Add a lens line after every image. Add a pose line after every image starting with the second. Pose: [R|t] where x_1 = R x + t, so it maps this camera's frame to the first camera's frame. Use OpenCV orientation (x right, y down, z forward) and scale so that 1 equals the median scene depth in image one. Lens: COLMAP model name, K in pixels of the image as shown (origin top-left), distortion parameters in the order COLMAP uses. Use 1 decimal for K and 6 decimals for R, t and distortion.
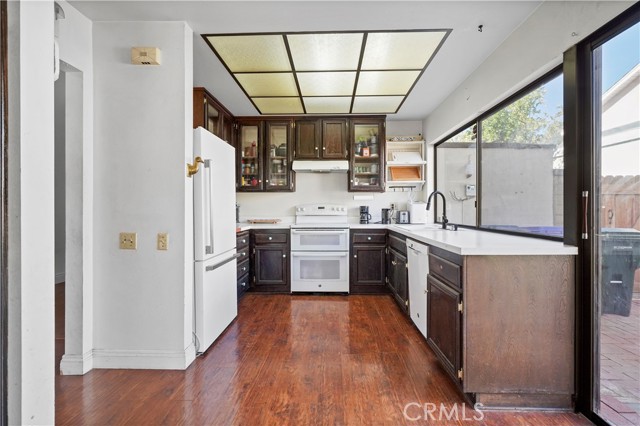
lens RADIAL K [[292.4, 0, 323.0], [0, 292.4, 211.8], [0, 0, 1]] dist [-0.006585, 0.001000]
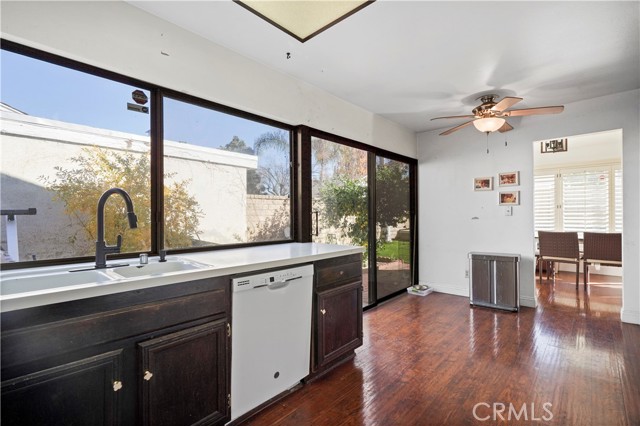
lens RADIAL K [[292.4, 0, 323.6], [0, 292.4, 217.3], [0, 0, 1]] dist [-0.006585, 0.001000]
pose [[-0.760047, 0.004174, 0.649855, -0.162381], [0.014438, 0.999841, 0.010465, -0.022537], [-0.649708, 0.017337, -0.759986, 1.089429]]
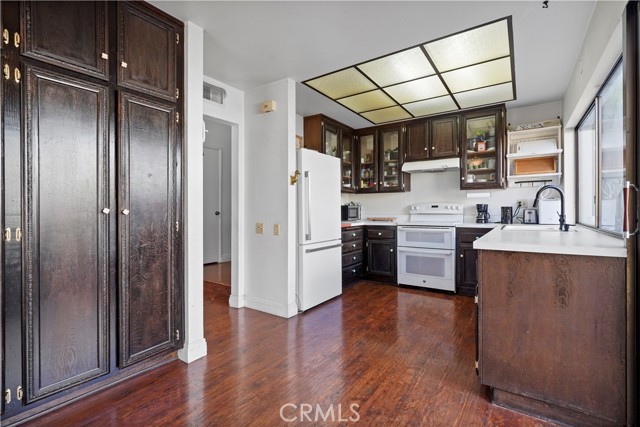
lens RADIAL K [[292.4, 0, 322.4], [0, 292.4, 211.9], [0, 0, 1]] dist [-0.006585, 0.001000]
pose [[0.842441, 0.001076, -0.538787, 0.275676], [-0.002157, 0.999997, -0.001376, 0.009272], [0.538784, 0.002321, 0.842441, -0.079760]]
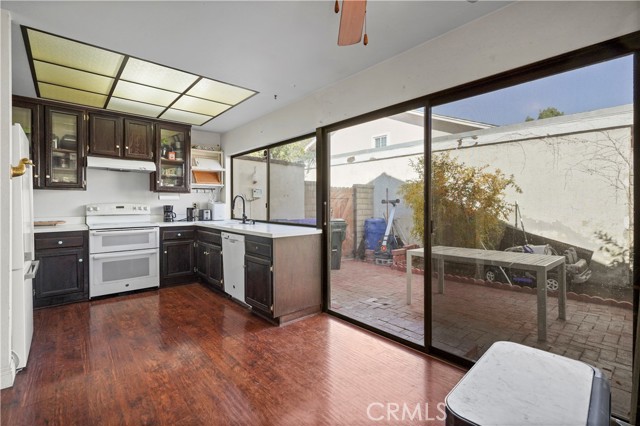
lens RADIAL K [[292.4, 0, 323.4], [0, 292.4, 208.2], [0, 0, 1]] dist [-0.006585, 0.001000]
pose [[0.727420, -0.007691, 0.686149, -0.233067], [0.004471, 0.999969, 0.006468, -0.017753], [-0.686178, -0.001637, 0.727432, -0.218158]]
